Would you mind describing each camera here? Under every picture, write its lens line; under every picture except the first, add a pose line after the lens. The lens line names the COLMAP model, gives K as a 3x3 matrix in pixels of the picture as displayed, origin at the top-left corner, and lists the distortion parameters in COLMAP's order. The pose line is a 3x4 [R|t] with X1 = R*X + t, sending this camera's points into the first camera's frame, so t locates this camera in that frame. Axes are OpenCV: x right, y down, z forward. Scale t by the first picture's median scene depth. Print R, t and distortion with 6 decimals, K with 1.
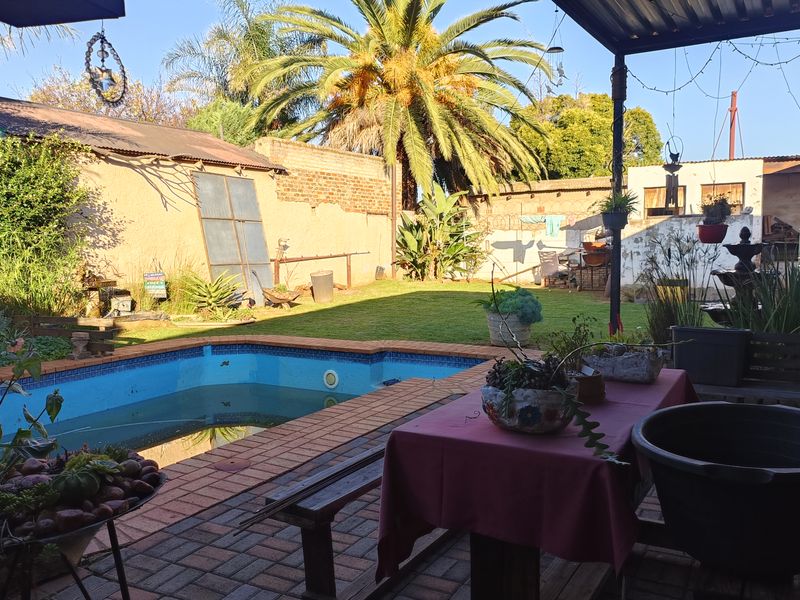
lens RADIAL K [[704.0, 0, 400.0], [0, 704.0, 300.0], [0, 0, 1]] dist [0.082655, 0.000467]
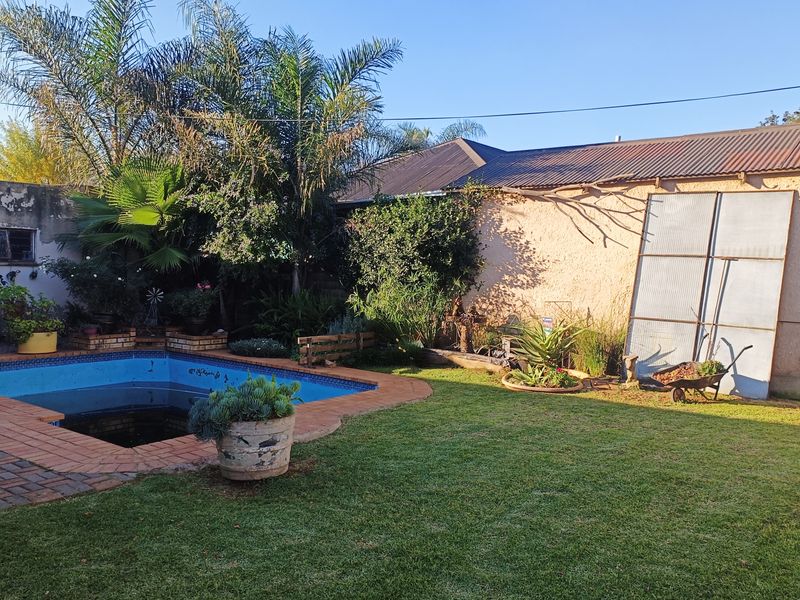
lens RADIAL K [[704.0, 0, 400.0], [0, 704.0, 300.0], [0, 0, 1]] dist [0.082655, 0.000467]
pose [[-0.083933, 0.080182, -0.993240, 0.570476], [-0.096844, 0.991382, 0.088216, -0.126058], [0.991754, 0.103594, -0.075445, 0.913340]]
